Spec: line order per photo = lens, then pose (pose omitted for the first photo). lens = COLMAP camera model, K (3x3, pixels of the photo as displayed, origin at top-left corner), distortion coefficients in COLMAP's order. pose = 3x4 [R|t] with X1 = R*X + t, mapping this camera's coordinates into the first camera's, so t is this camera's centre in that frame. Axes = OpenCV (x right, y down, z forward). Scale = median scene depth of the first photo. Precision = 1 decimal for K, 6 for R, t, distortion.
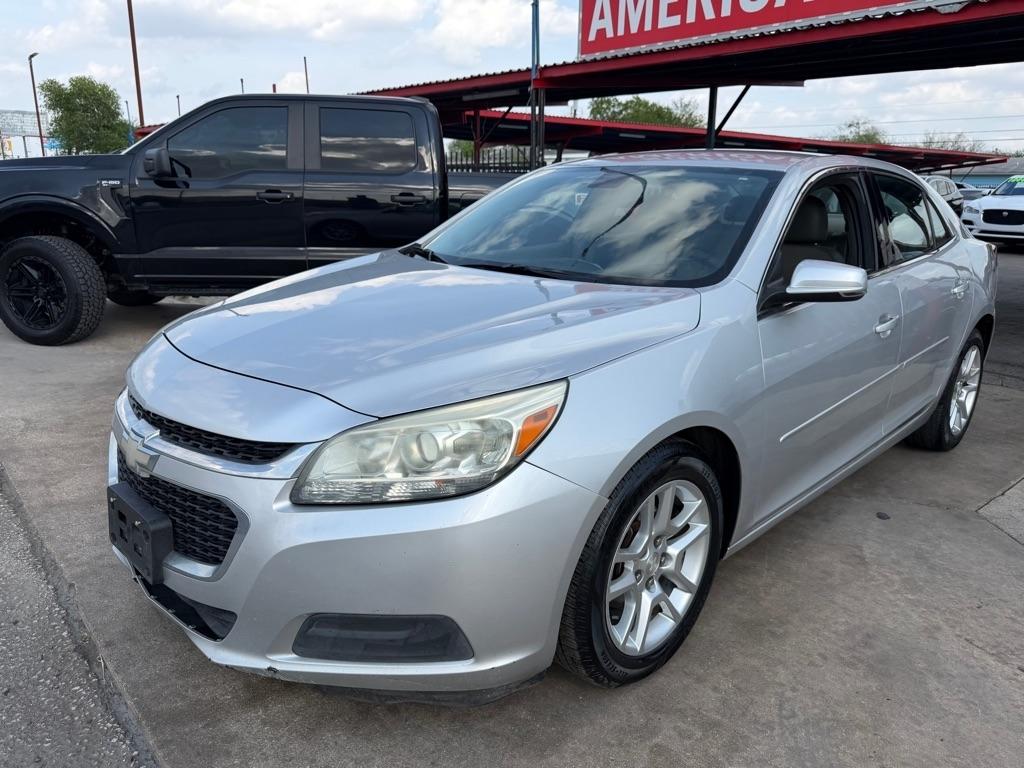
lens RADIAL K [[725.9, 0, 505.4], [0, 725.9, 392.6], [0, 0, 1]] dist [0.023601, -0.030452]
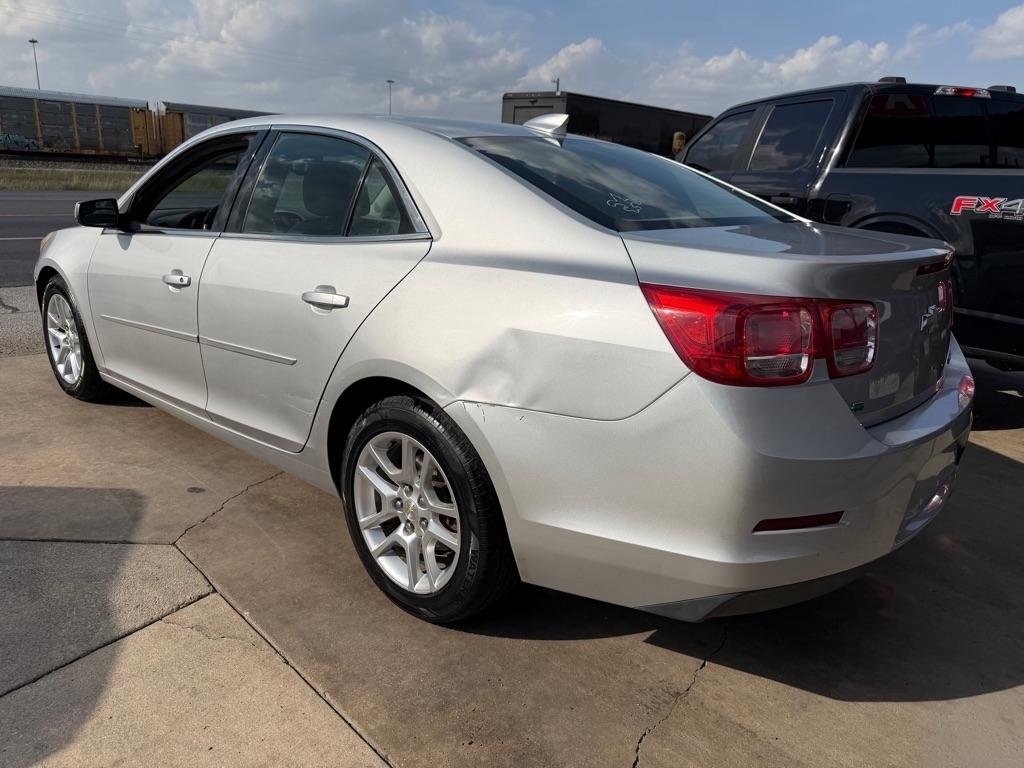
lens RADIAL K [[725.9, 0, 502.1], [0, 725.9, 389.4], [0, 0, 1]] dist [0.023601, -0.030452]
pose [[0.051344, 0.255493, -0.965447, 0.777469], [-0.312618, 0.922249, 0.227436, -0.160874], [0.948490, 0.290138, 0.127224, 0.665515]]
